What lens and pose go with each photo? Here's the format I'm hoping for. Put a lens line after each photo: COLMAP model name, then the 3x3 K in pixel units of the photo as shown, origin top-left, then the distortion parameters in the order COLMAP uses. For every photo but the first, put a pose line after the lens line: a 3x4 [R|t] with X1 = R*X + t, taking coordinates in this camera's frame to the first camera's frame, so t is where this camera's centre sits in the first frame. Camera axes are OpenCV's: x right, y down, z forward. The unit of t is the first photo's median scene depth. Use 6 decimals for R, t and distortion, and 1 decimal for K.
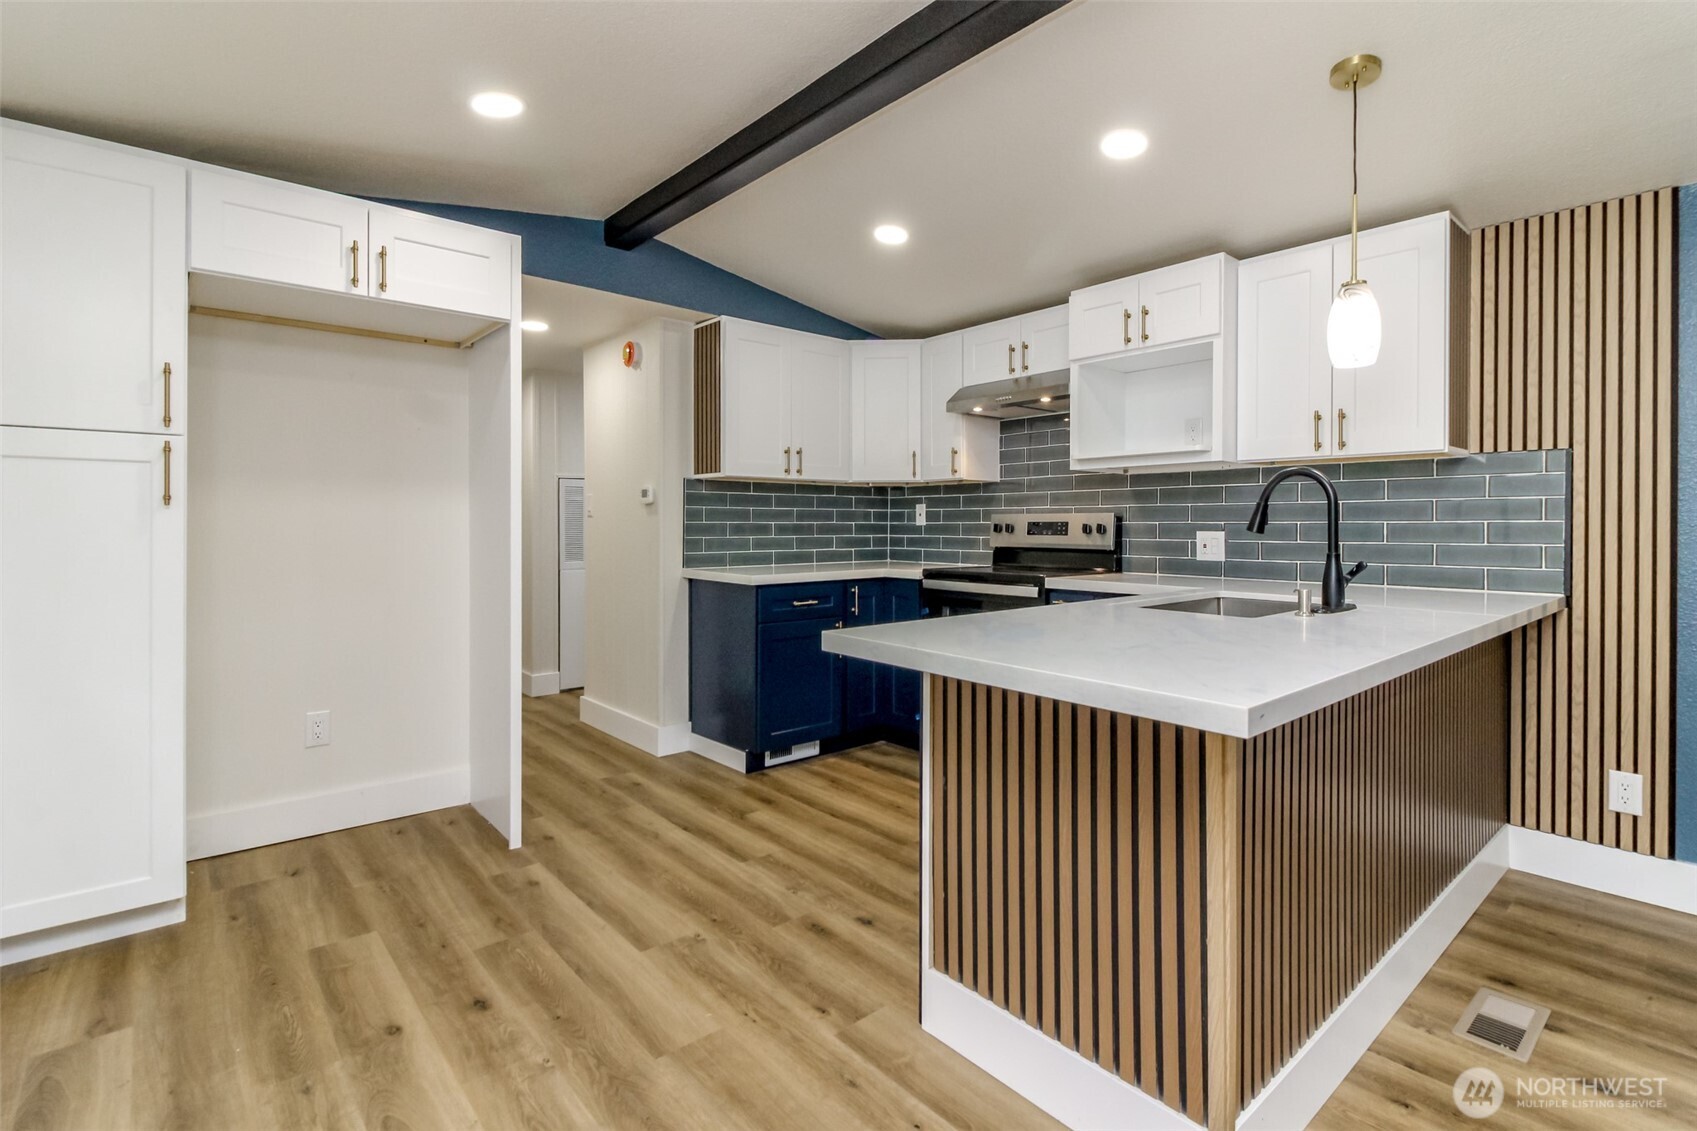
lens RADIAL K [[801.0, 0, 851.7], [0, 801.0, 521.0], [0, 0, 1]] dist [0.012380, -0.000148]
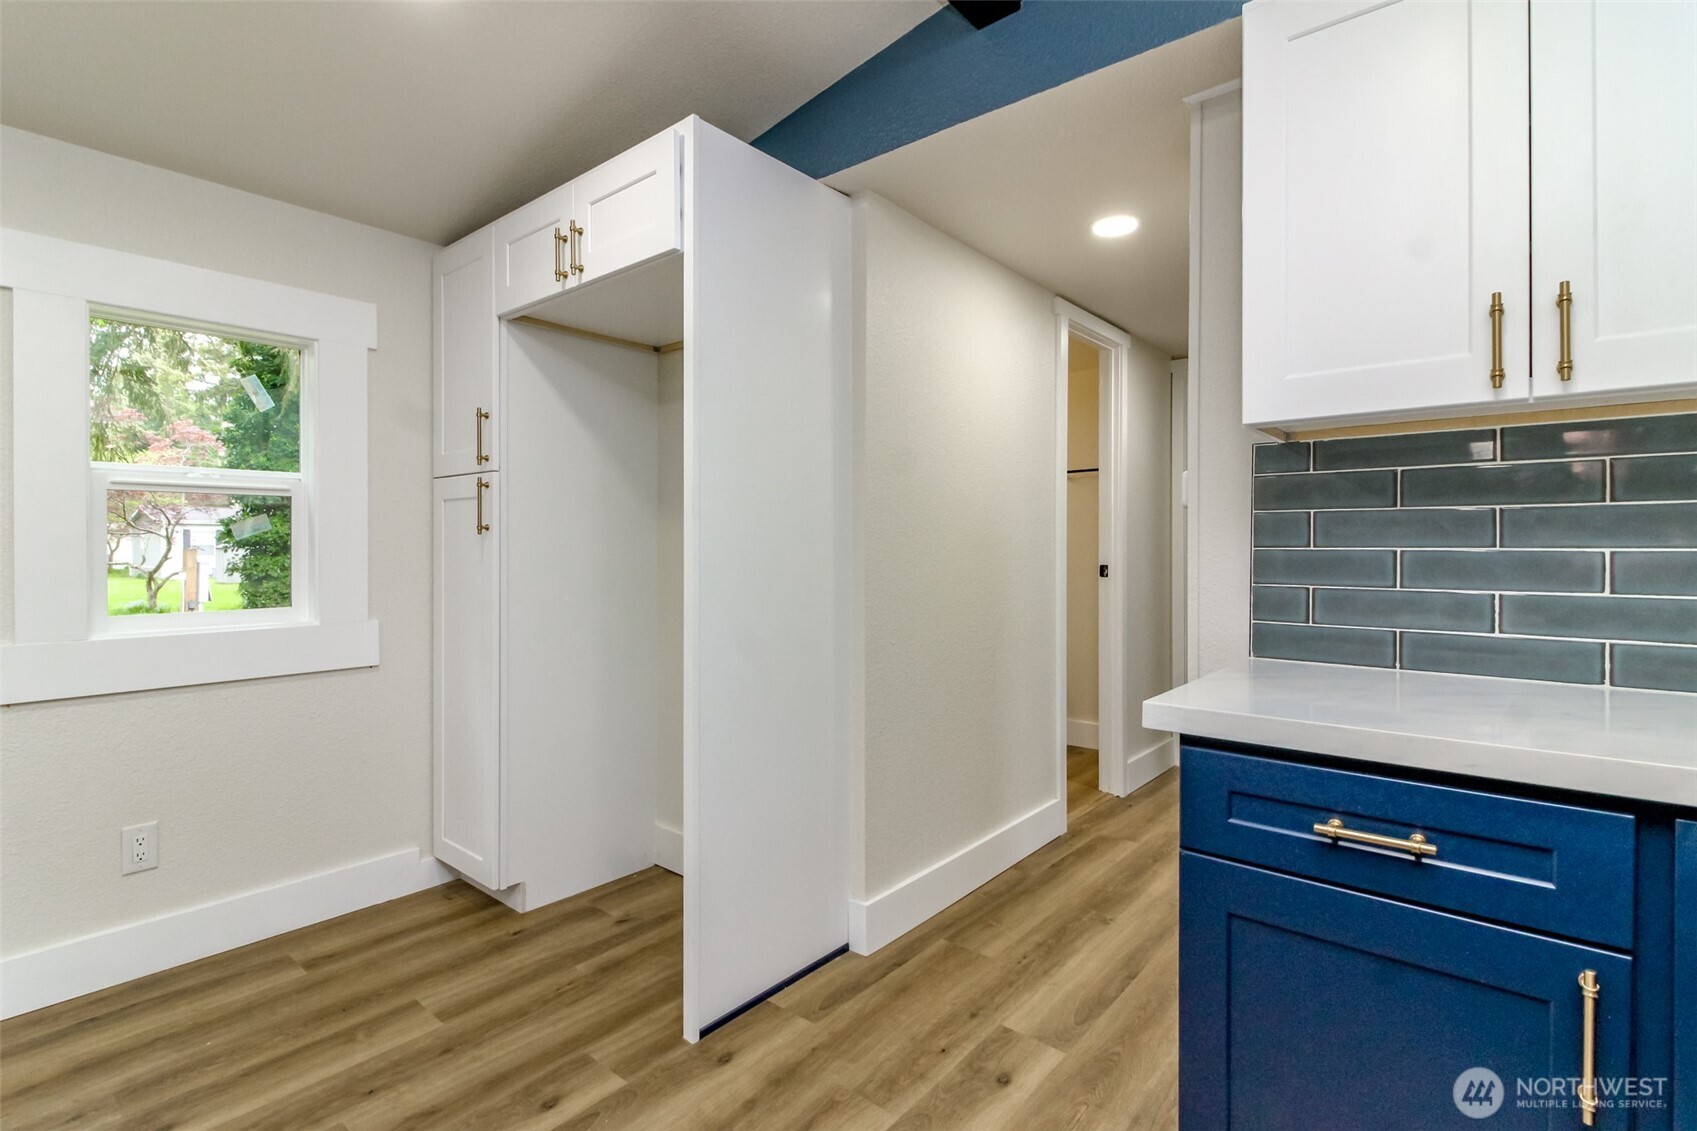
lens RADIAL K [[799.1, 0, 834.6], [0, 799.1, 552.8], [0, 0, 1]] dist [0.004766, -0.000001]
pose [[0.152823, -0.001415, -0.988253, 0.242159], [-0.000038, 0.999999, -0.001437, 0.006127], [0.988254, 0.000257, 0.152823, 0.979920]]
